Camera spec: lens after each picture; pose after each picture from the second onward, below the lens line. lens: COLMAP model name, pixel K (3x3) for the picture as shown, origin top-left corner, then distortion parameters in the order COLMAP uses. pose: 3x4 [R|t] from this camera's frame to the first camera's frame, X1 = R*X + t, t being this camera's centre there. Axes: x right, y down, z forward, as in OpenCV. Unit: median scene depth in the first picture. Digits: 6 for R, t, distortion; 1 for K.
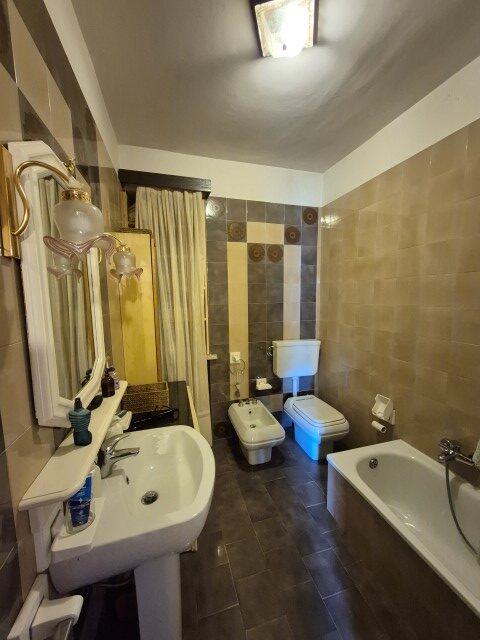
lens RADIAL K [[254.1, 0, 239.3], [0, 254.1, 318.0], [0, 0, 1]] dist [0.001958, 0.001470]
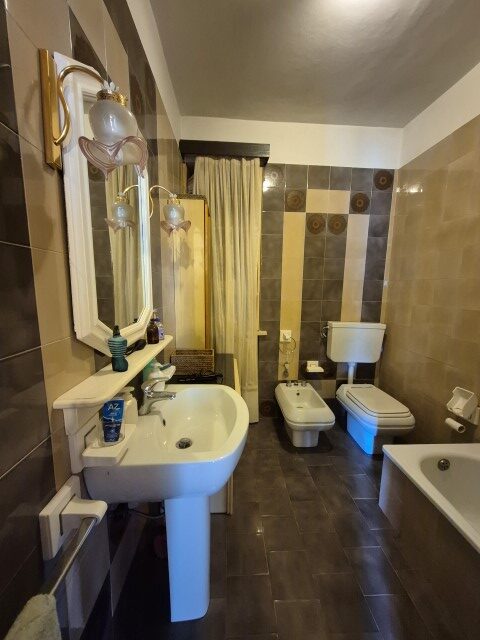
lens RADIAL K [[254.1, 0, 239.8], [0, 254.1, 321.8], [0, 0, 1]] dist [0.001958, 0.001470]
pose [[0.973608, 0.058698, -0.220549, 0.027926], [-0.051168, 0.997900, 0.039708, 0.088097], [0.222417, -0.027375, 0.974567, 0.042685]]
